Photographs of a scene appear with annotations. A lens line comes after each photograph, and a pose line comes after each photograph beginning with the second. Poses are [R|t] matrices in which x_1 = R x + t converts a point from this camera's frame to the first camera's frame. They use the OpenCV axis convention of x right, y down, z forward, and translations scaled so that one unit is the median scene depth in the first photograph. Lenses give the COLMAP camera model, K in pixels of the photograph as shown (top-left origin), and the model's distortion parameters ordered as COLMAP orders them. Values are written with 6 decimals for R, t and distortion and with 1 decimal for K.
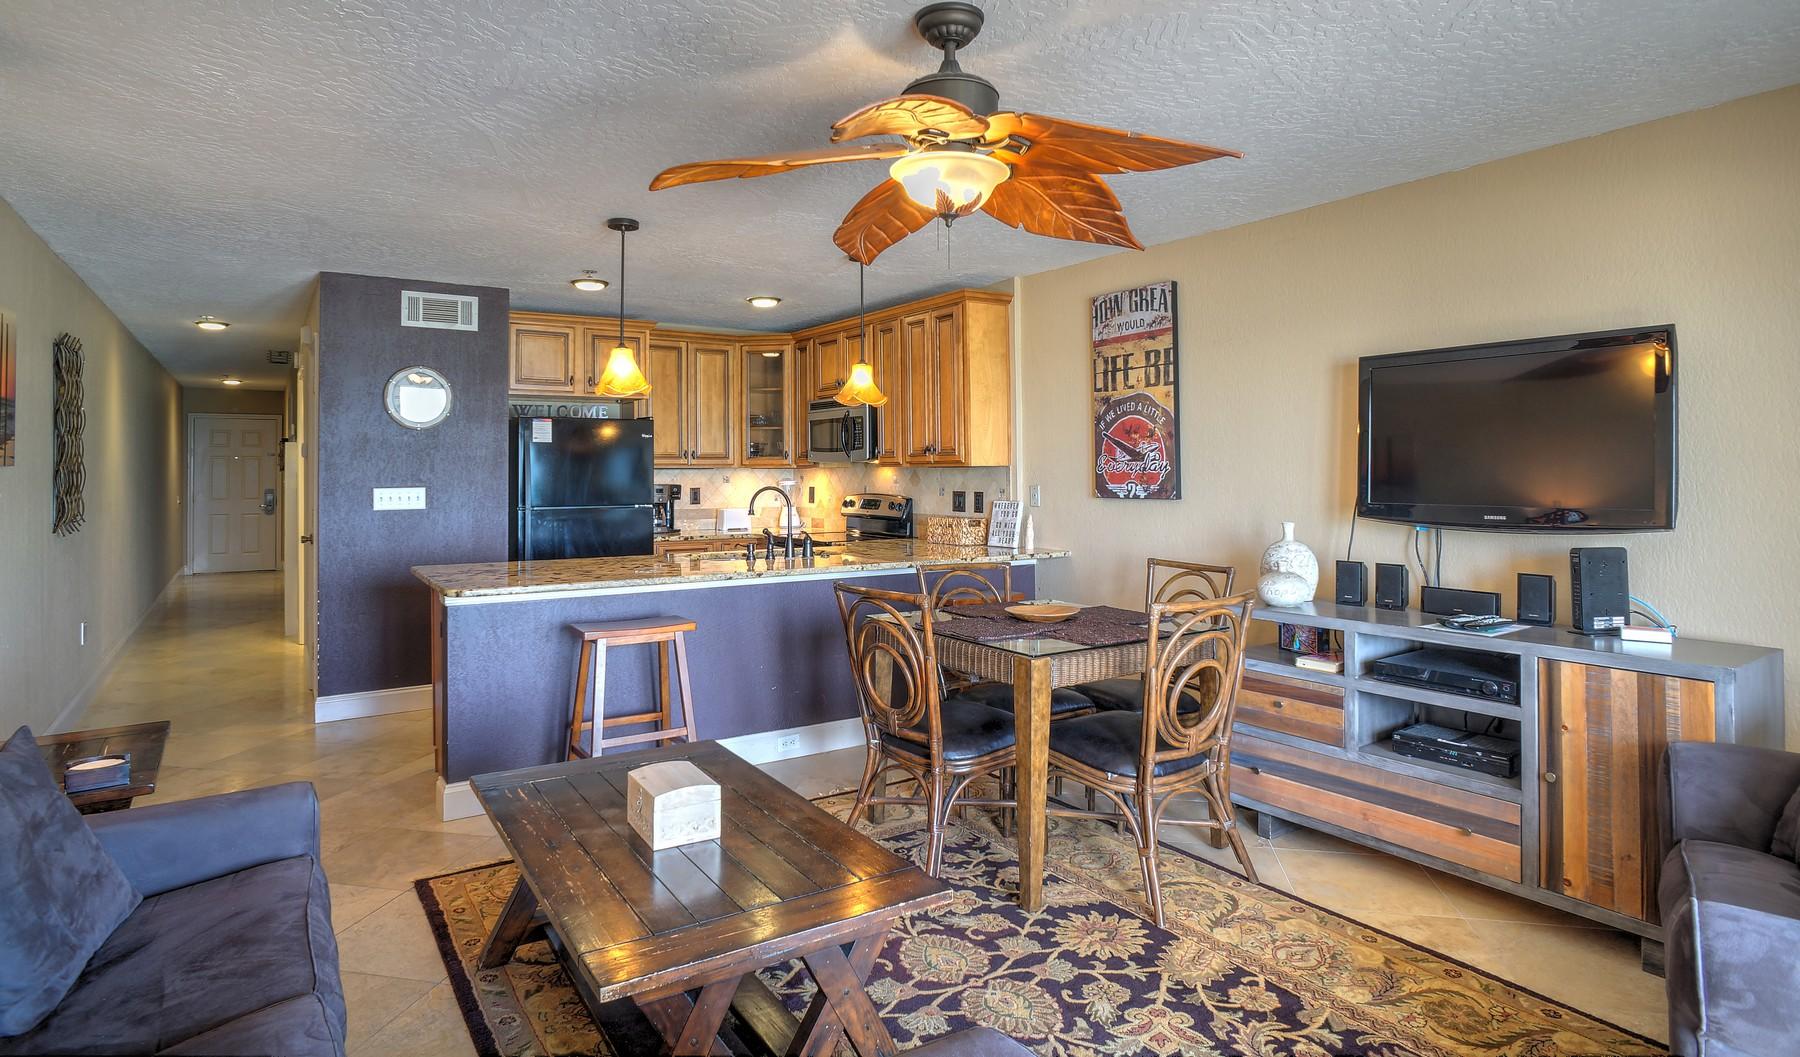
lens RADIAL K [[980.6, 0, 887.6], [0, 980.6, 468.3], [0, 0, 1]] dist [0.000534, 0.000110]
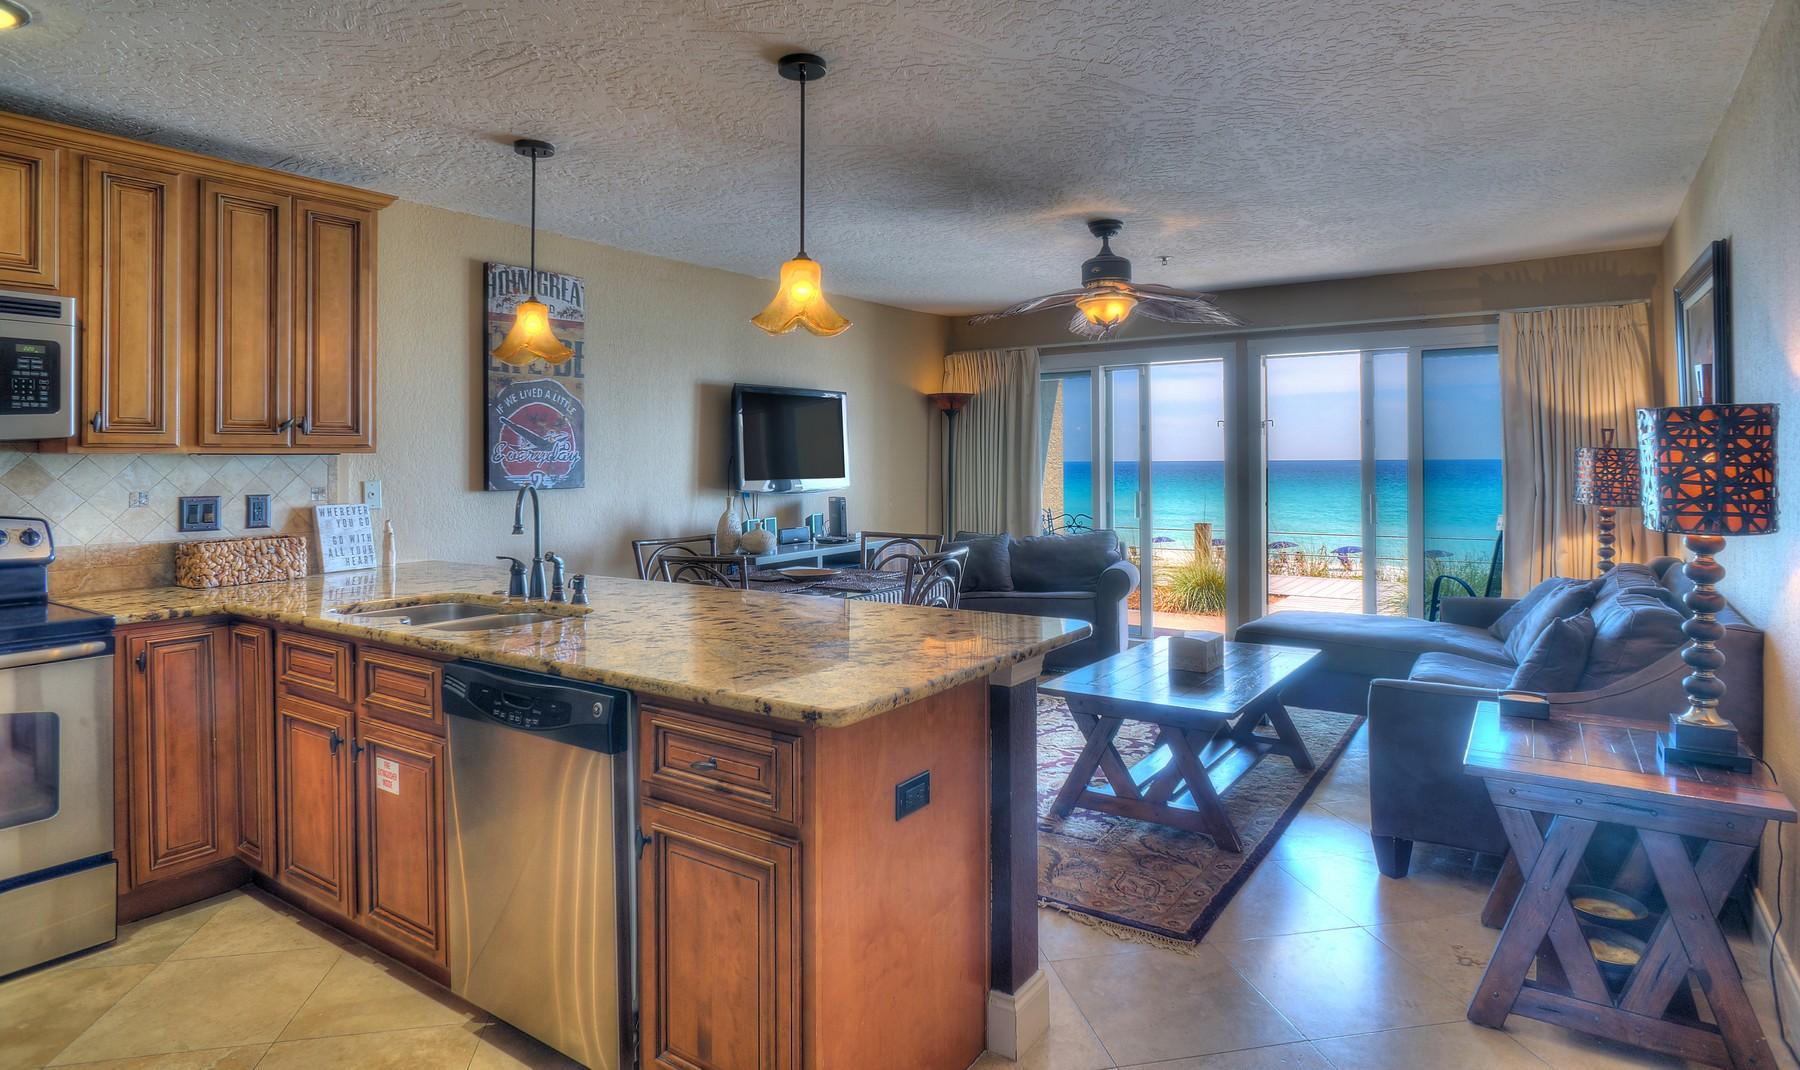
lens RADIAL K [[994.1, 0, 926.5], [0, 994.1, 461.6], [0, 0, 1]] dist [-0.016175, 0.000966]
pose [[-0.396709, 0.007332, 0.917915, -0.796460], [0.009269, 0.999949, -0.003981, 0.011412], [-0.917898, 0.006928, -0.396757, 1.048197]]
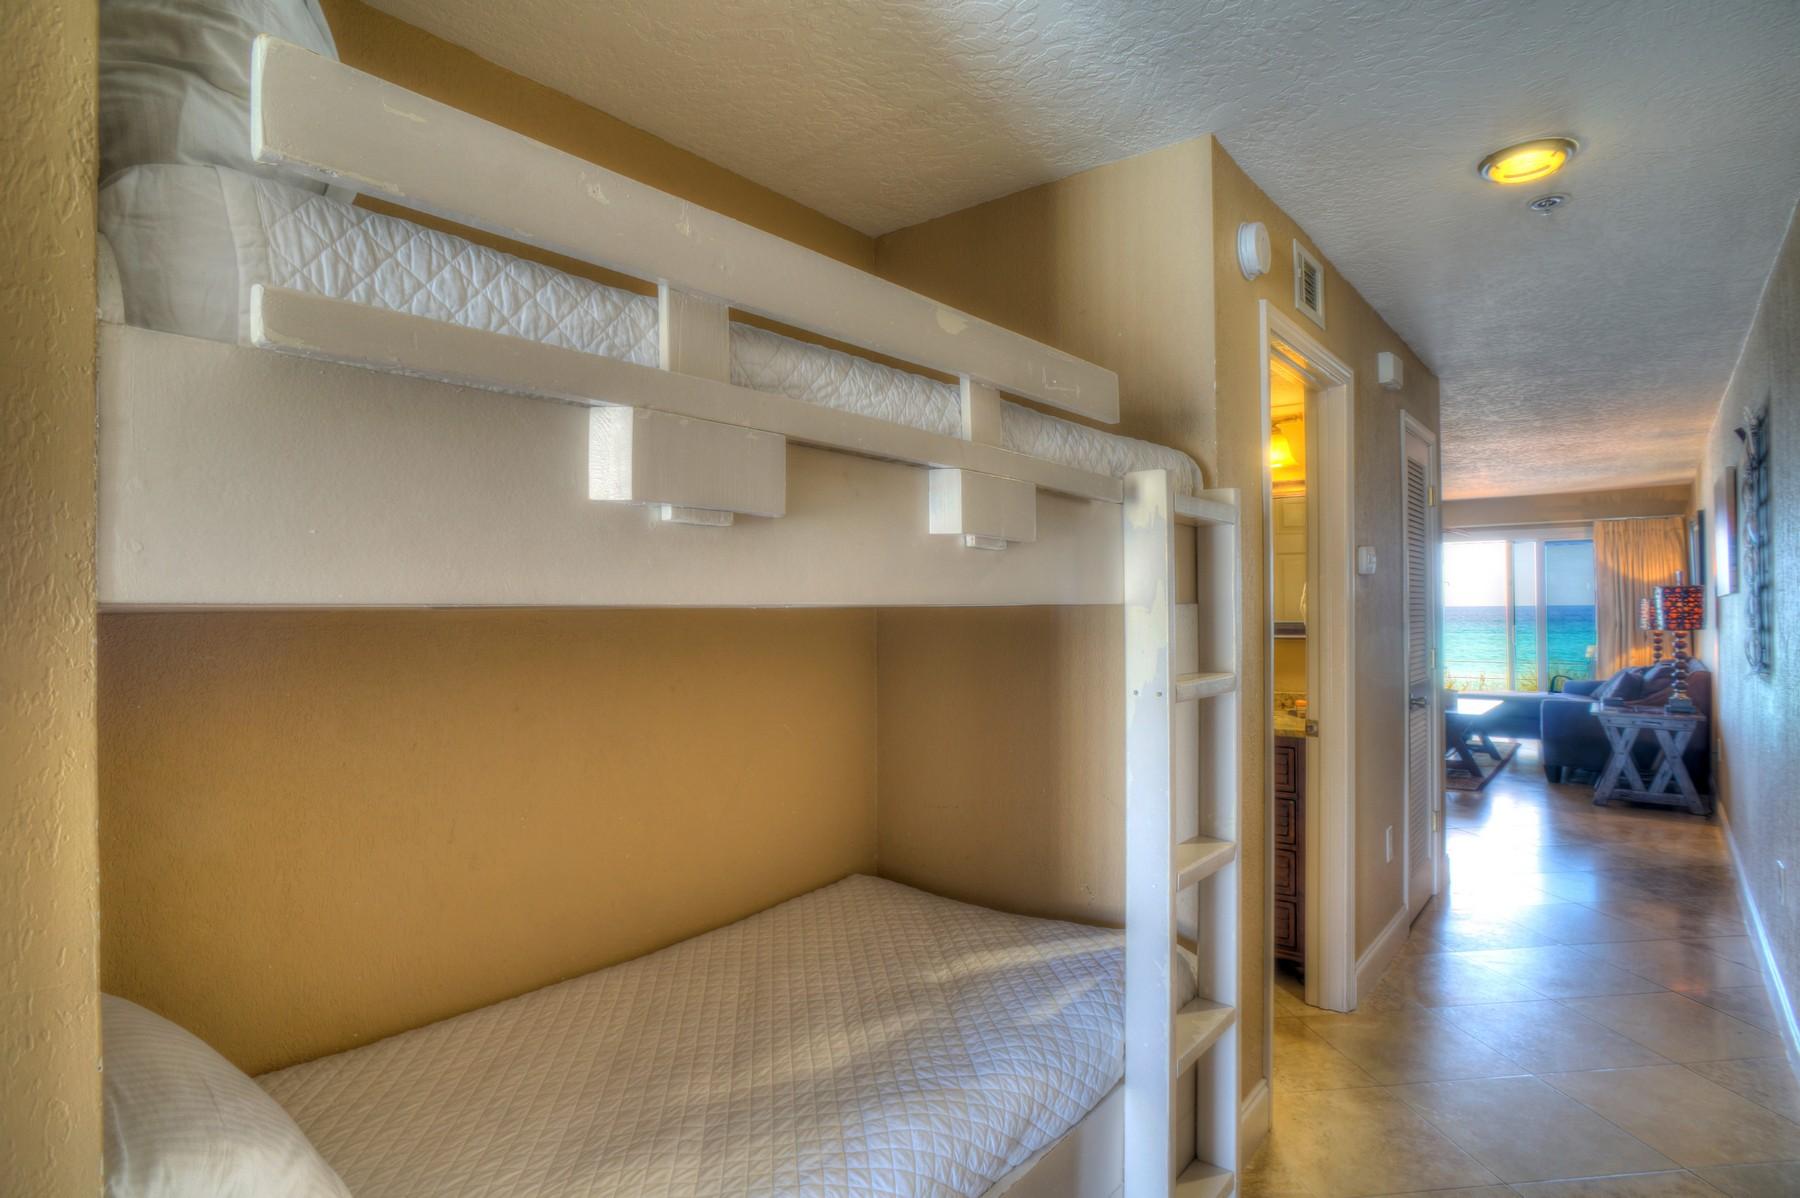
lens RADIAL K [[998.6, 0, 900.0], [0, 998.6, 599.0], [0, 0, 1]] dist [-0.002412, -0.000422]
pose [[-0.331950, 0.015561, 0.943169, -1.432294], [0.009506, 0.999868, -0.013151, 0.011822], [-0.943249, 0.004600, -0.332054, 1.961007]]
